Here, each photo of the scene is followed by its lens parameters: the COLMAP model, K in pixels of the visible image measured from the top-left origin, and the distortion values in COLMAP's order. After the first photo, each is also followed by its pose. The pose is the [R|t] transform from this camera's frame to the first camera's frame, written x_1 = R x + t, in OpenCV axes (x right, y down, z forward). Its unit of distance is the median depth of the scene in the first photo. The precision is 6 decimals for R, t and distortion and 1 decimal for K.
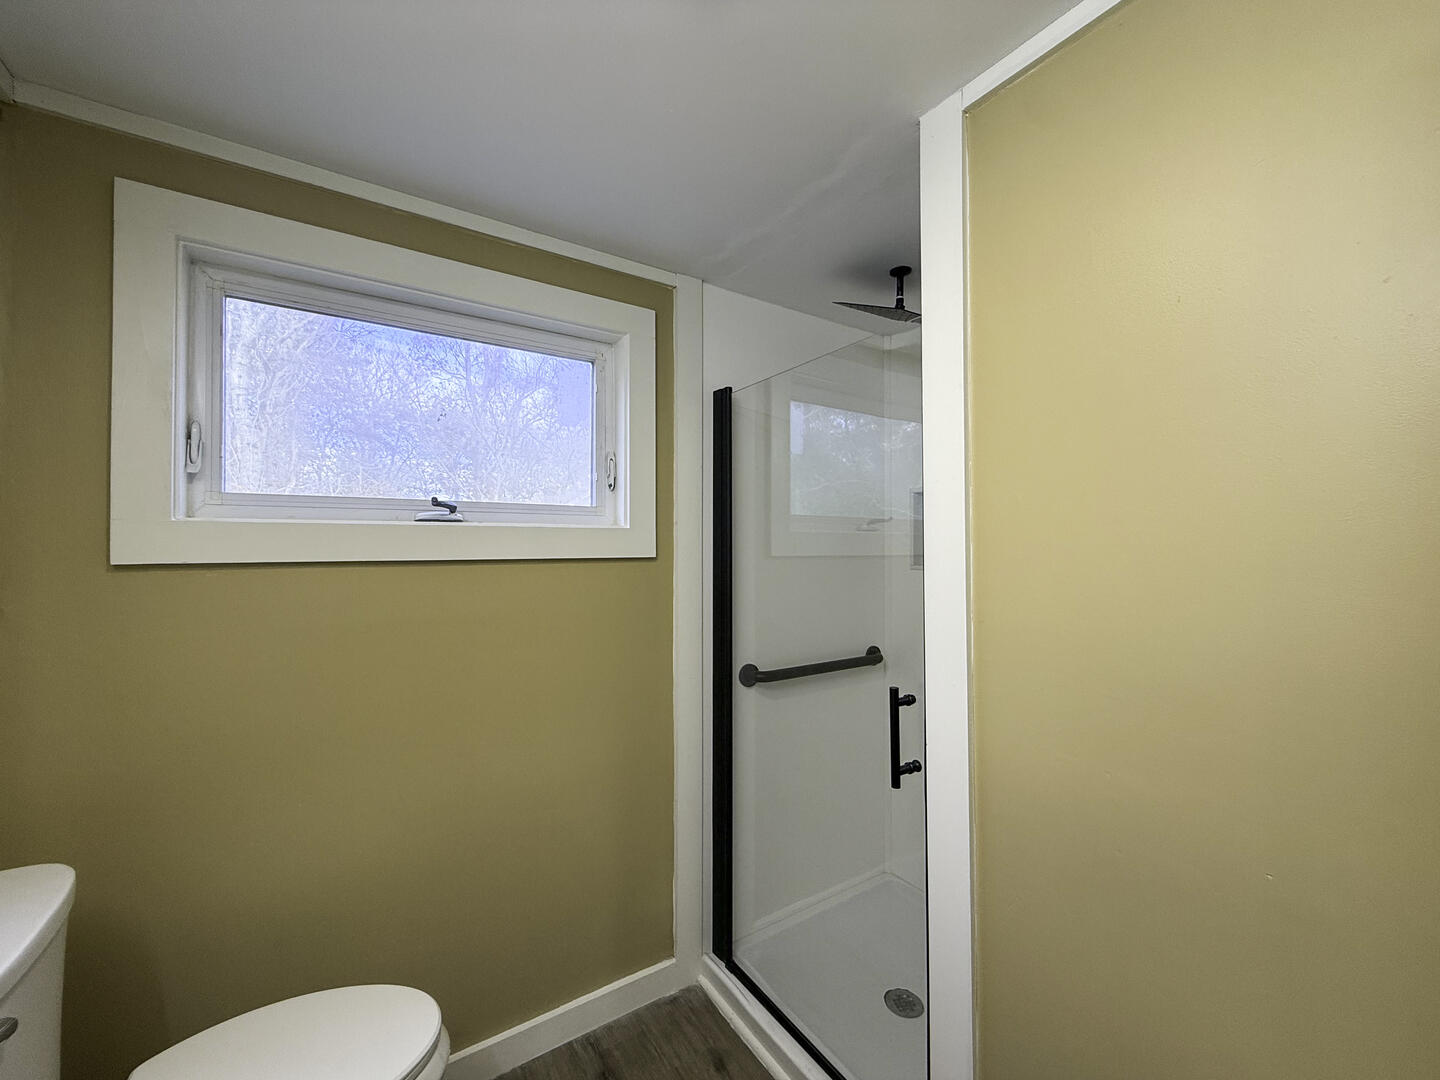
lens RADIAL K [[575.5, 0, 720.0], [0, 575.5, 540.0], [0, 0, 1]] dist [0.003097, -0.000213]
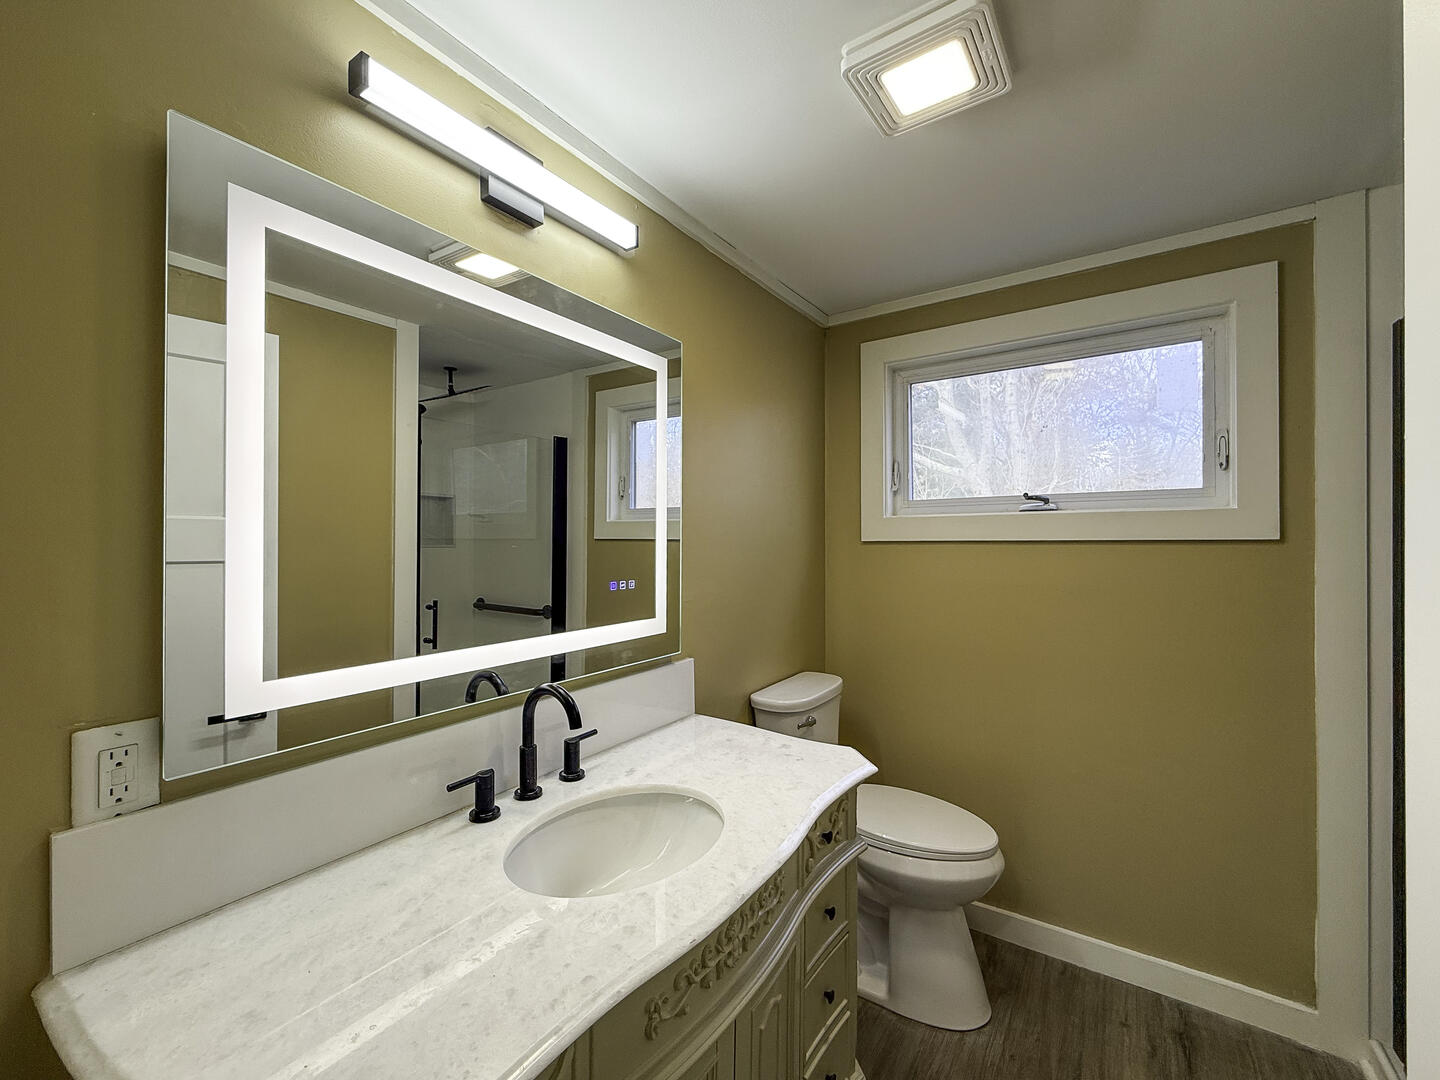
lens RADIAL K [[575.5, 0, 720.0], [0, 575.5, 540.0], [0, 0, 1]] dist [0.003097, -0.000213]
pose [[0.387141, -0.000577, -0.922021, 0.410598], [0.011973, 0.999919, 0.004402, 0.017900], [0.921943, -0.012744, 0.387116, -0.149863]]
